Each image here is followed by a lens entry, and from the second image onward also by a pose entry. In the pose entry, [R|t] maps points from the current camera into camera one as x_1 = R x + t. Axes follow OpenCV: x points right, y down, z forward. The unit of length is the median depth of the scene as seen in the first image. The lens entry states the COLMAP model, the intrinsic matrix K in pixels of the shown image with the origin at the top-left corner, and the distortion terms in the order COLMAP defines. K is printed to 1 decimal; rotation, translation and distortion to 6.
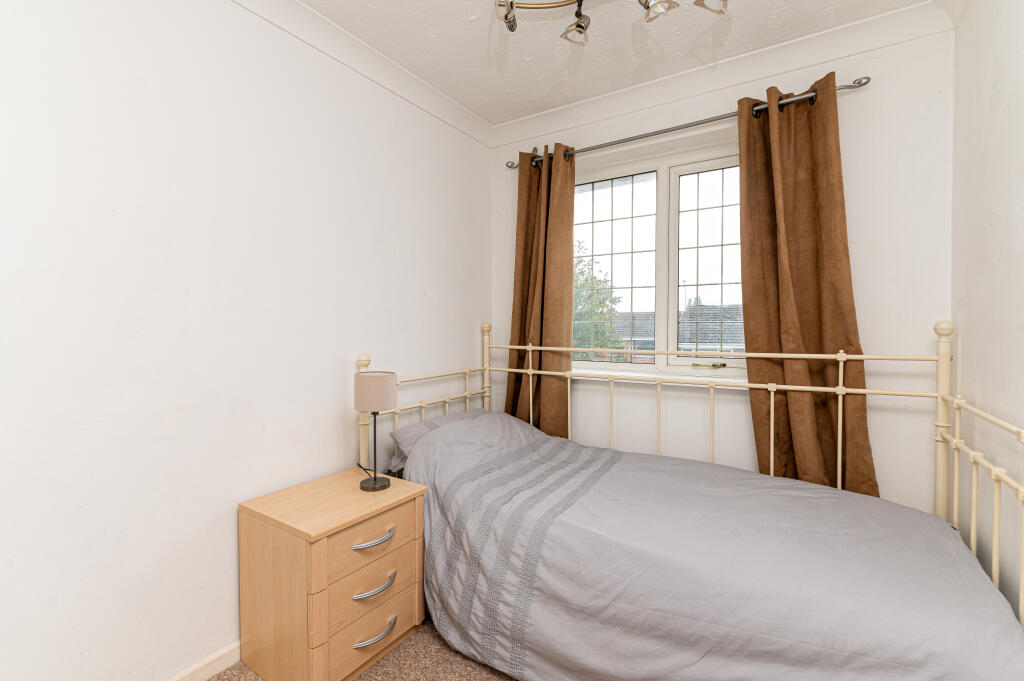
lens RADIAL K [[465.5, 0, 507.4], [0, 465.5, 330.4], [0, 0, 1]] dist [0.001320, 0.000526]
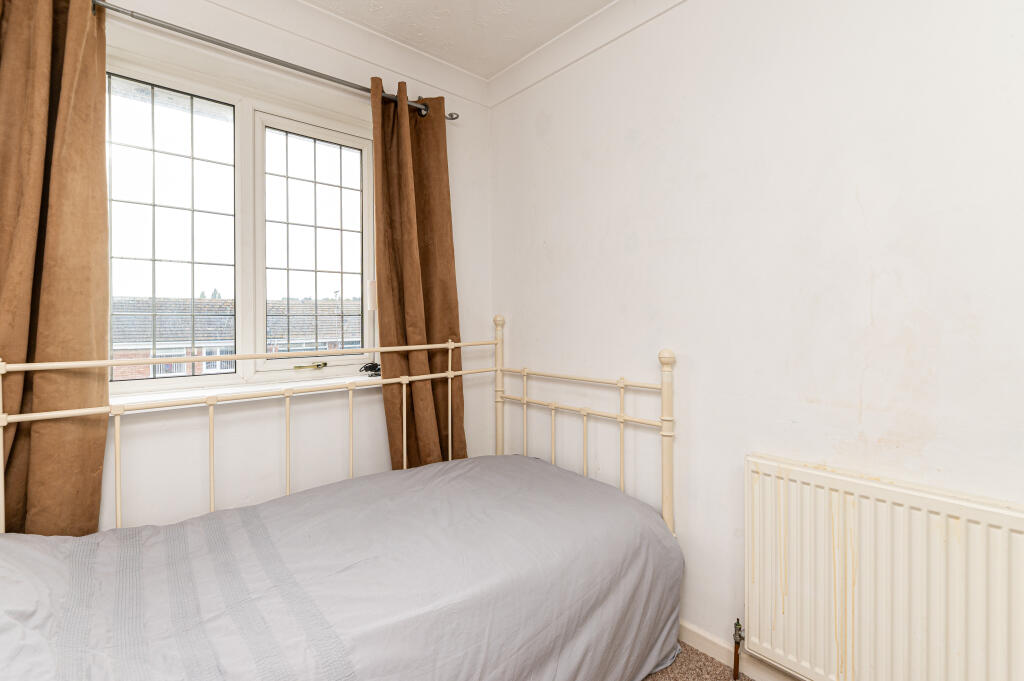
lens RADIAL K [[463.0, 0, 511.2], [0, 463.0, 319.4], [0, 0, 1]] dist [0.000860, 0.000198]
pose [[0.275348, -0.001304, 0.961344, -0.323762], [0.016037, 0.999866, -0.003237, -0.001522], [-0.961211, 0.016309, 0.275332, 0.496742]]
